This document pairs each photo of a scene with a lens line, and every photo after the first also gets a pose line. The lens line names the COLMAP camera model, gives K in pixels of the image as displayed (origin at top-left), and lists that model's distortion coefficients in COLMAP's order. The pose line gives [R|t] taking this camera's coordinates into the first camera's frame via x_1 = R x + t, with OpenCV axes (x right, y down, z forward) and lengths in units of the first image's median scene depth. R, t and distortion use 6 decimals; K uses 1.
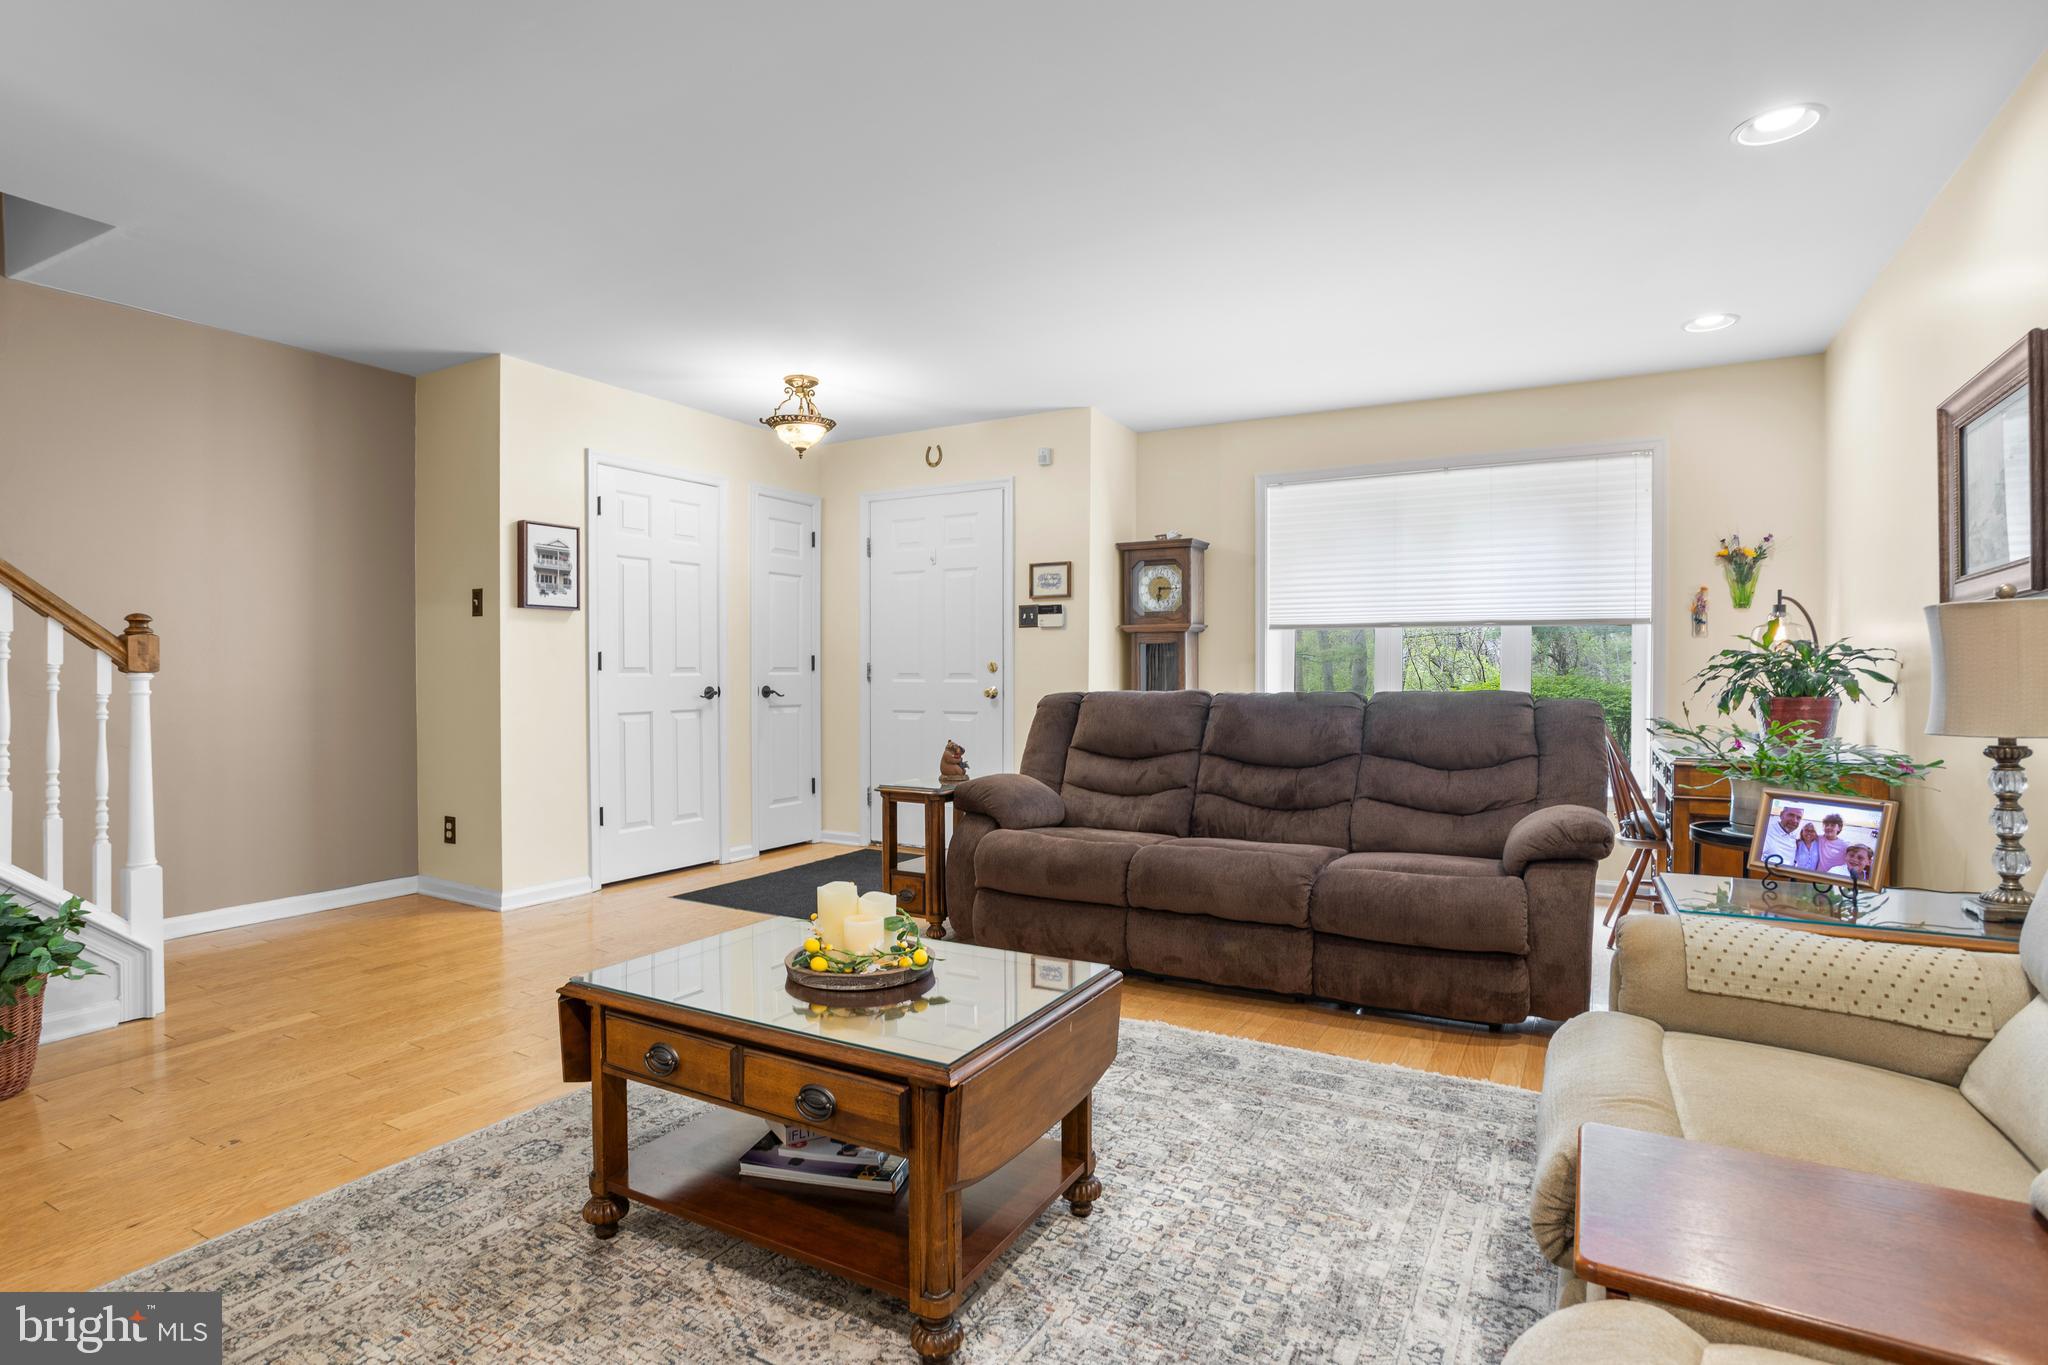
lens RADIAL K [[993.5, 0, 1017.9], [0, 993.5, 675.8], [0, 0, 1]] dist [-0.042810, 0.027961]
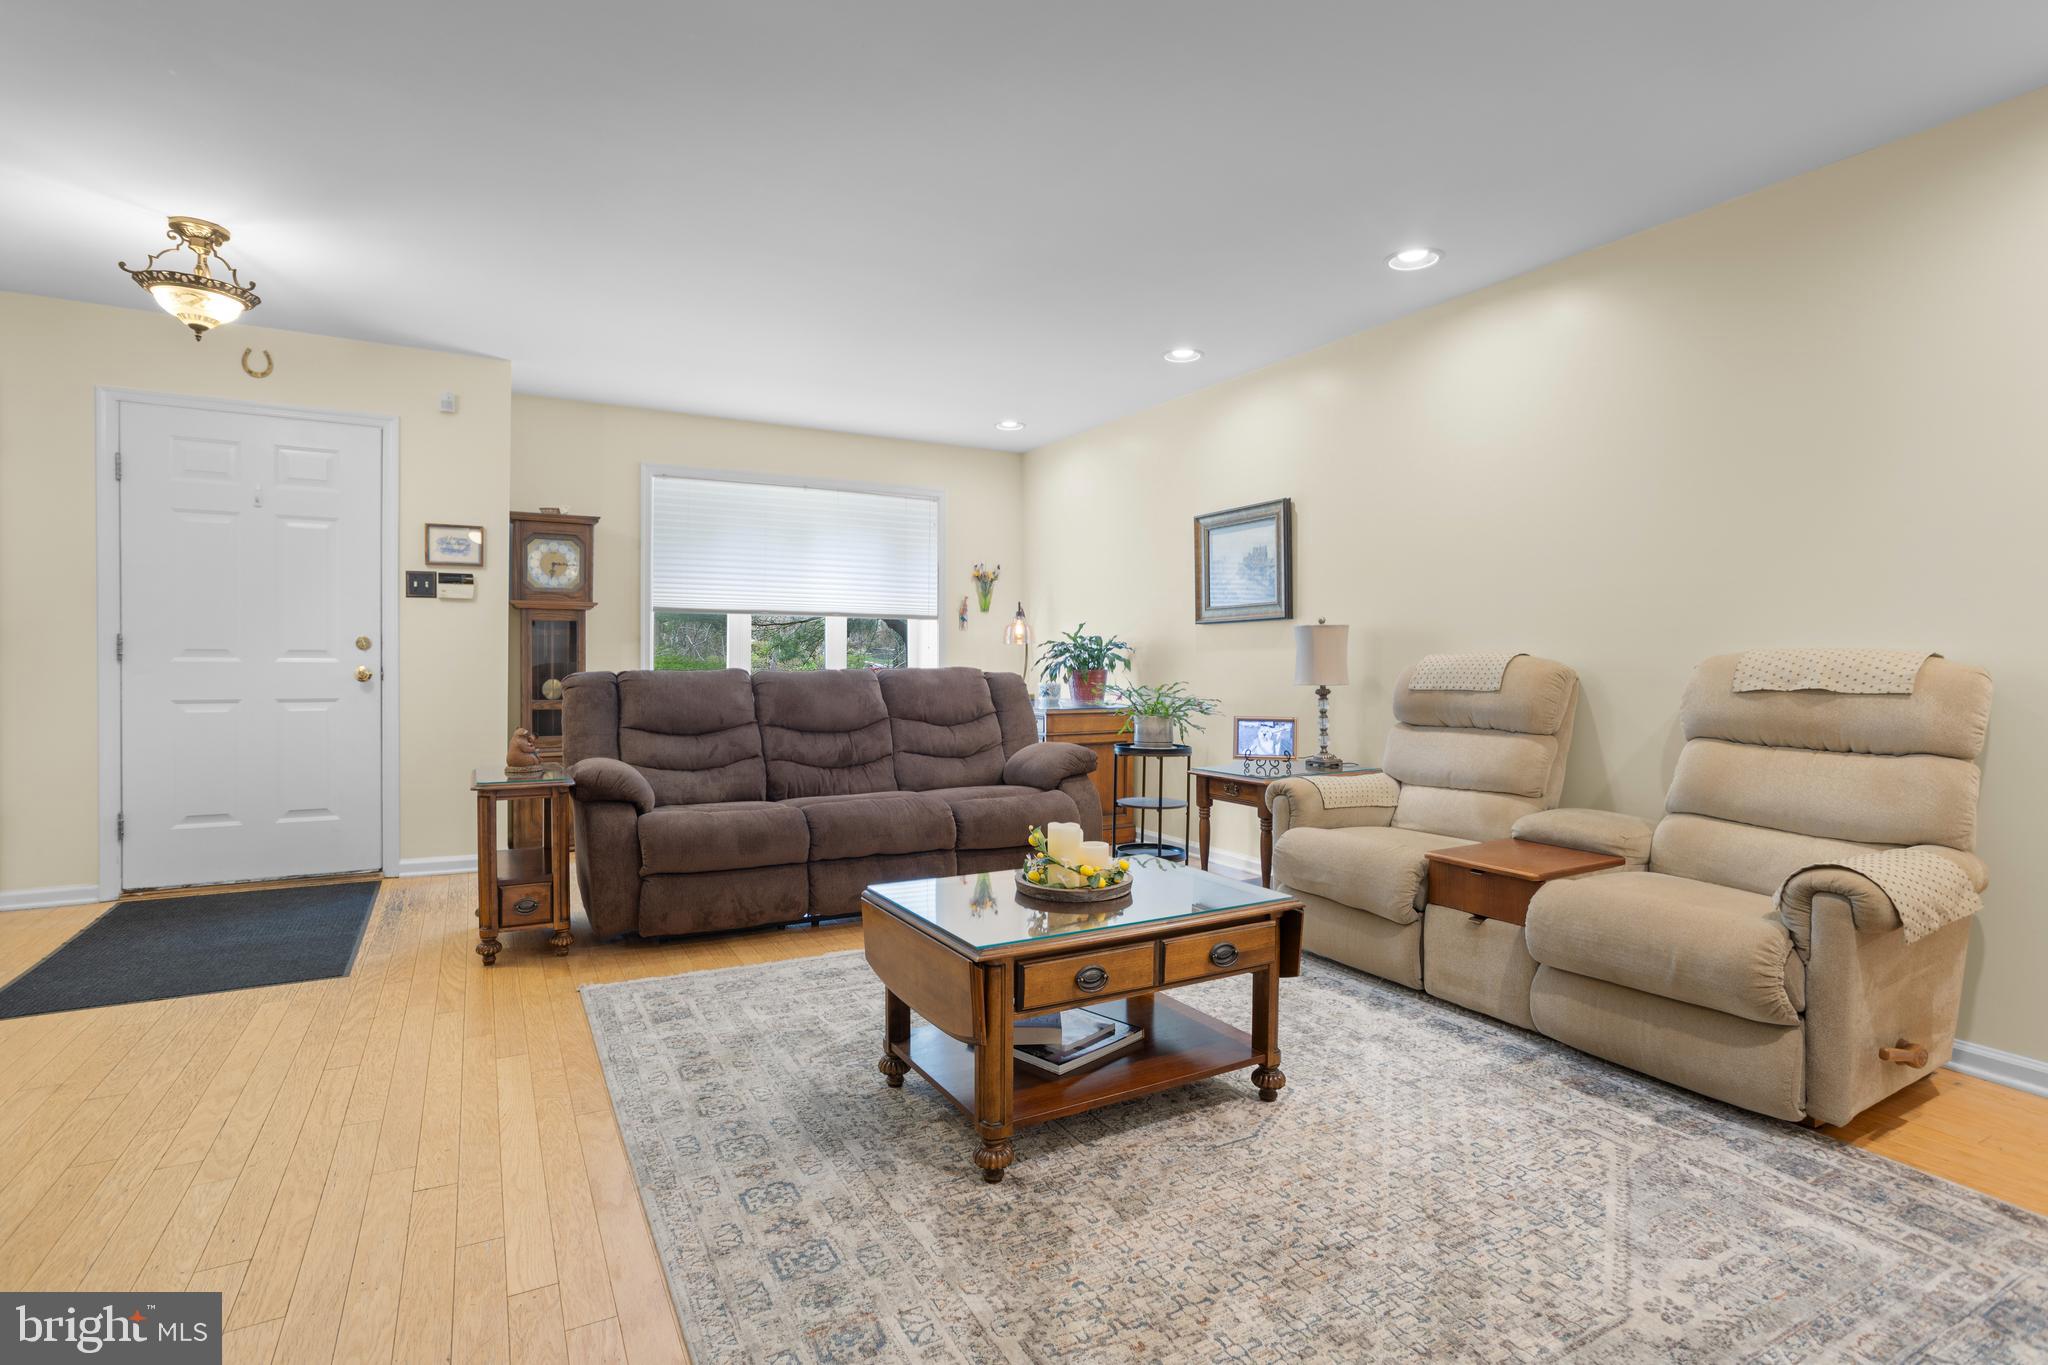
lens RADIAL K [[993.5, 0, 958.4], [0, 993.5, 669.9], [0, 0, 1]] dist [-0.042810, 0.027961]
pose [[0.549334, -0.007300, 0.835571, -0.588711], [-0.004464, 0.999922, 0.011671, 0.002130], [-0.835591, -0.010141, 0.549259, 0.198814]]
